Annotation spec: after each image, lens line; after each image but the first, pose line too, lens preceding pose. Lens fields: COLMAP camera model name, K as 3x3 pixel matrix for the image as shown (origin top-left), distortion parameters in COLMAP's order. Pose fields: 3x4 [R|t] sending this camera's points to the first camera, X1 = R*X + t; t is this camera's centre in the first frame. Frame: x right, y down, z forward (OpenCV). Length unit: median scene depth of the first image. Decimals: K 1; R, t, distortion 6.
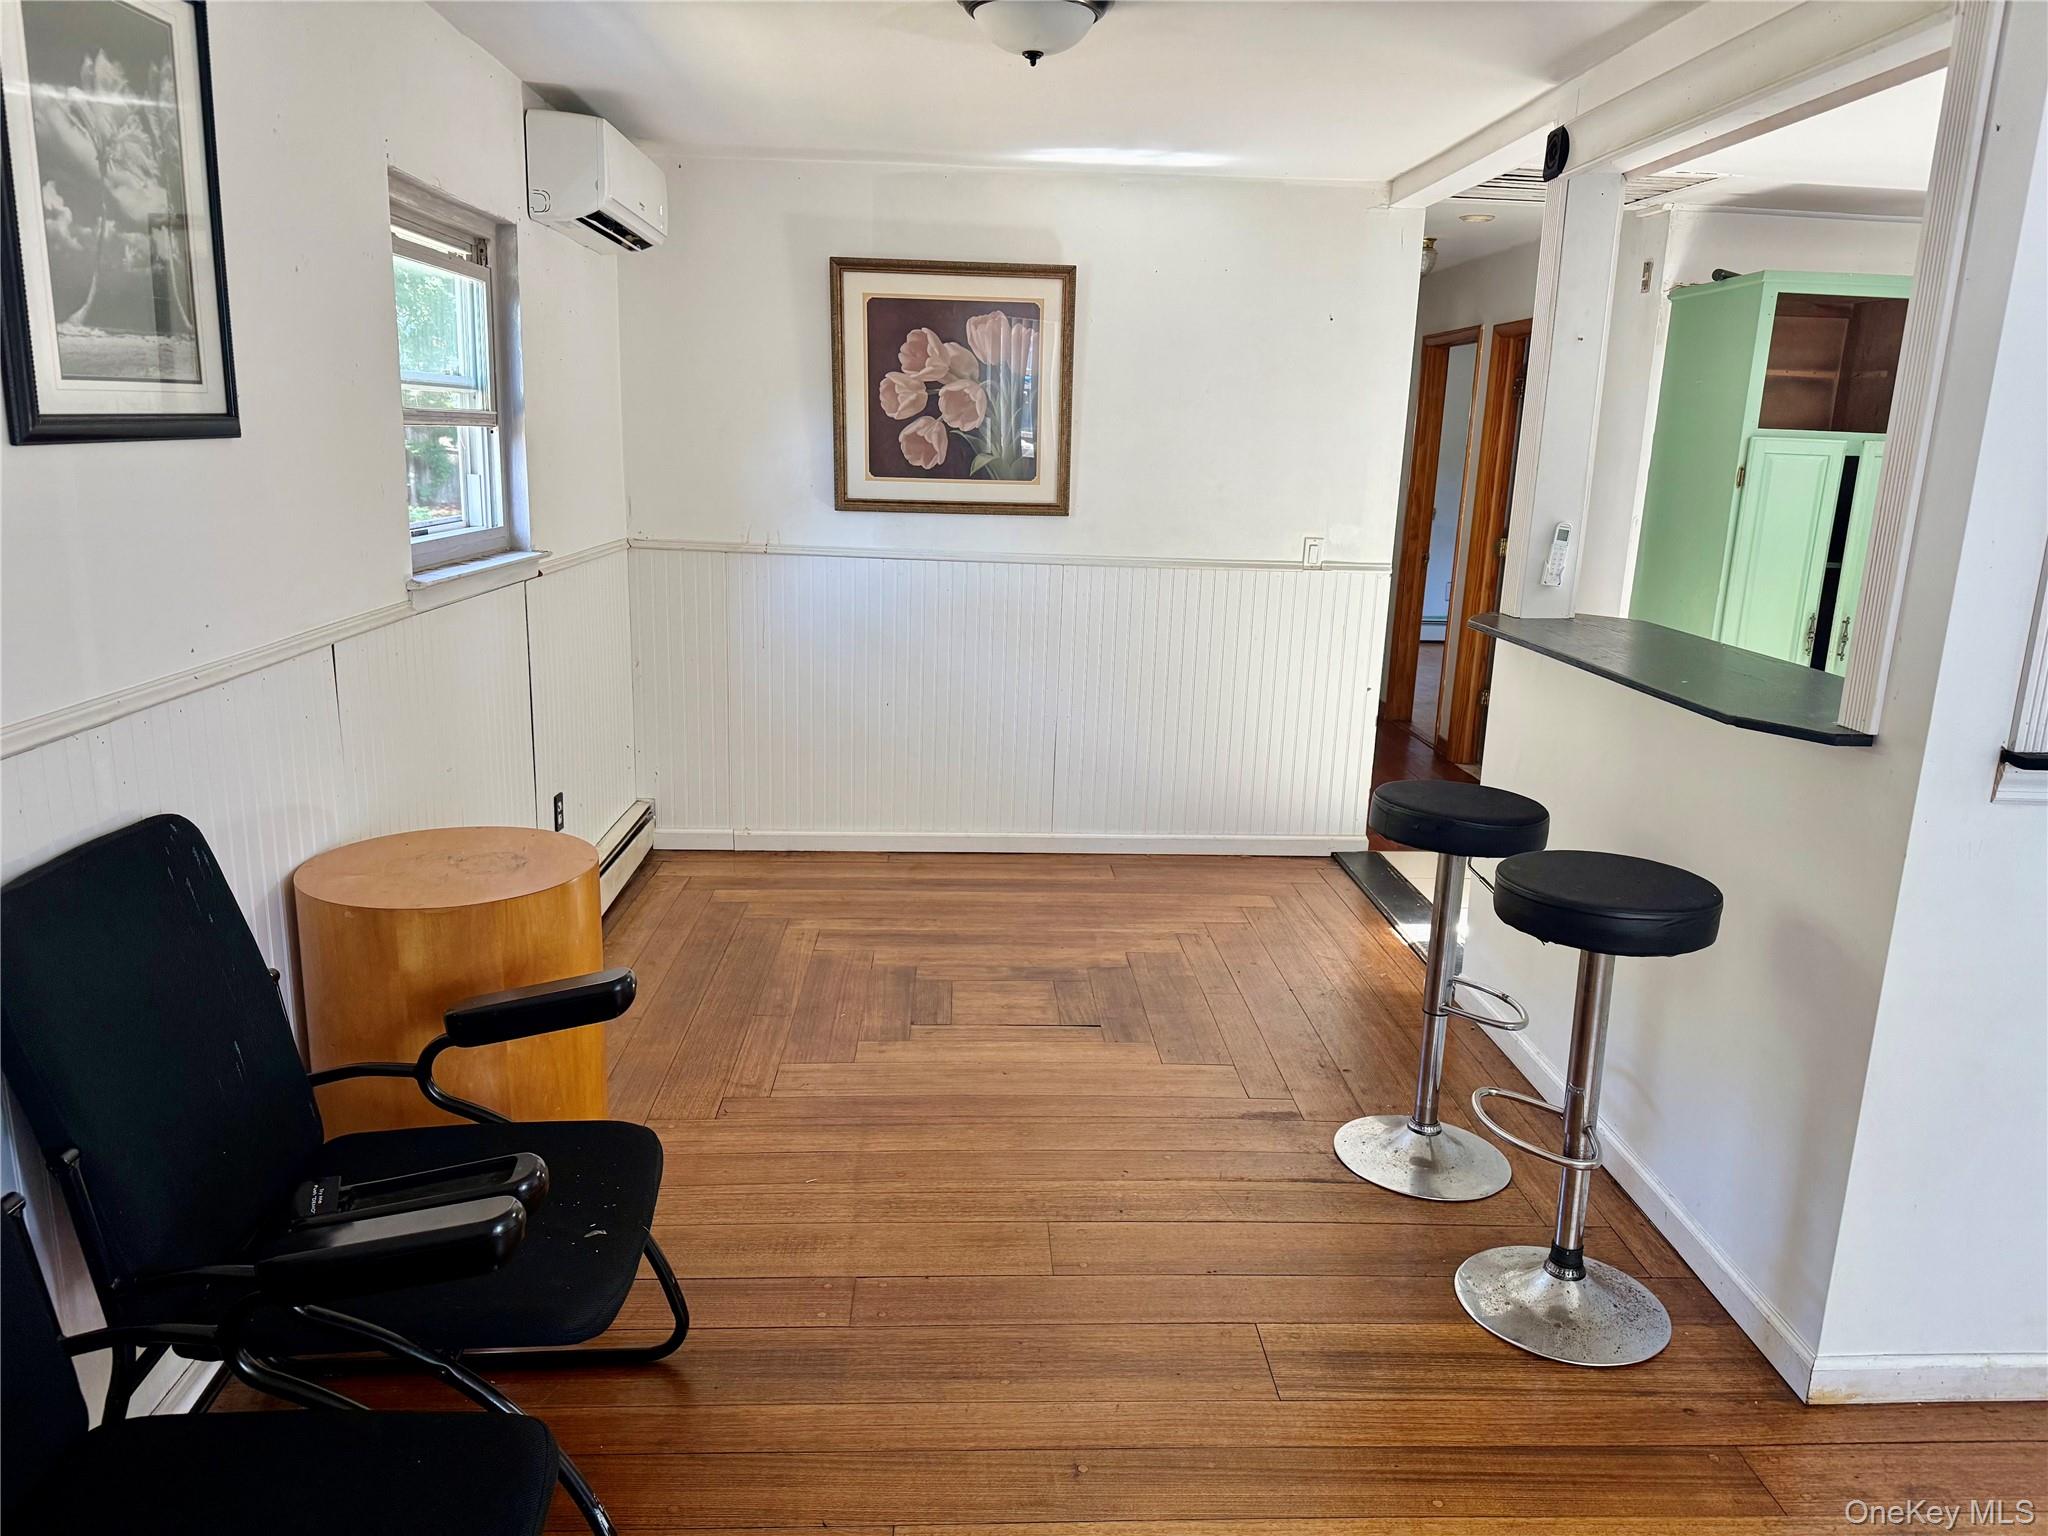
lens RADIAL K [[1440.6, 0, 1041.9], [0, 1440.6, 765.1], [0, 0, 1]] dist [0.006479, -0.002829]
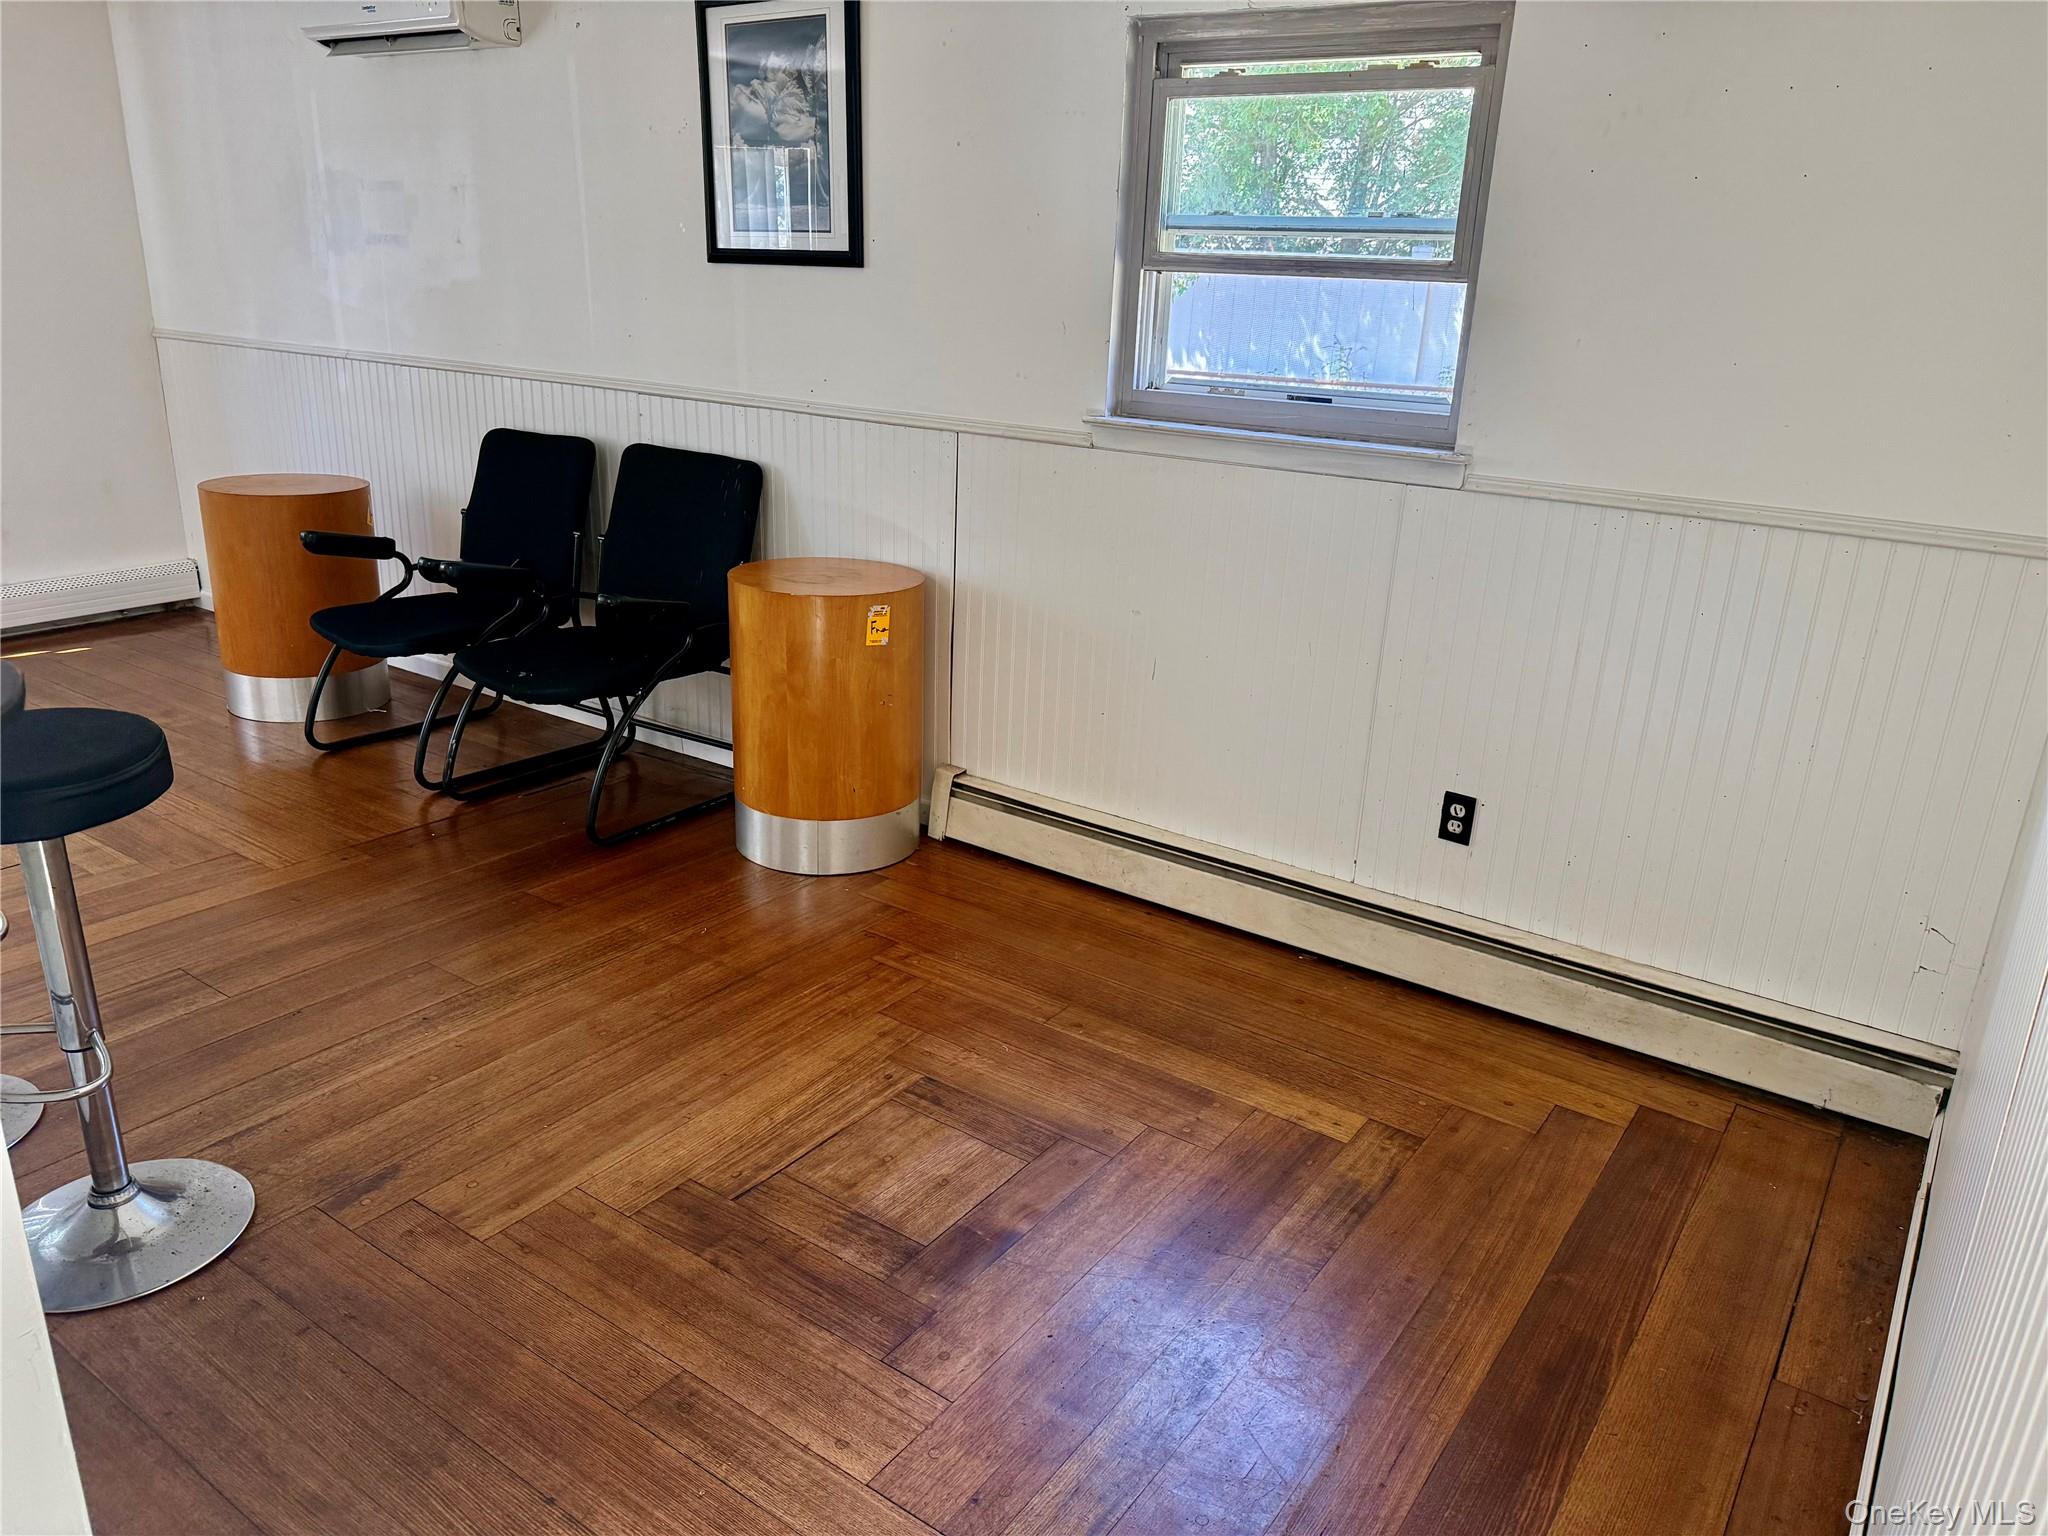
lens RADIAL K [[1440.6, 0, 1041.9], [0, 1440.6, 765.1], [0, 0, 1]] dist [0.006479, -0.002829]
pose [[-0.606381, 0.211160, -0.766624, 0.418474], [-0.233027, 0.874581, 0.425214, -0.297449], [0.760263, 0.436486, -0.481124, 1.368681]]
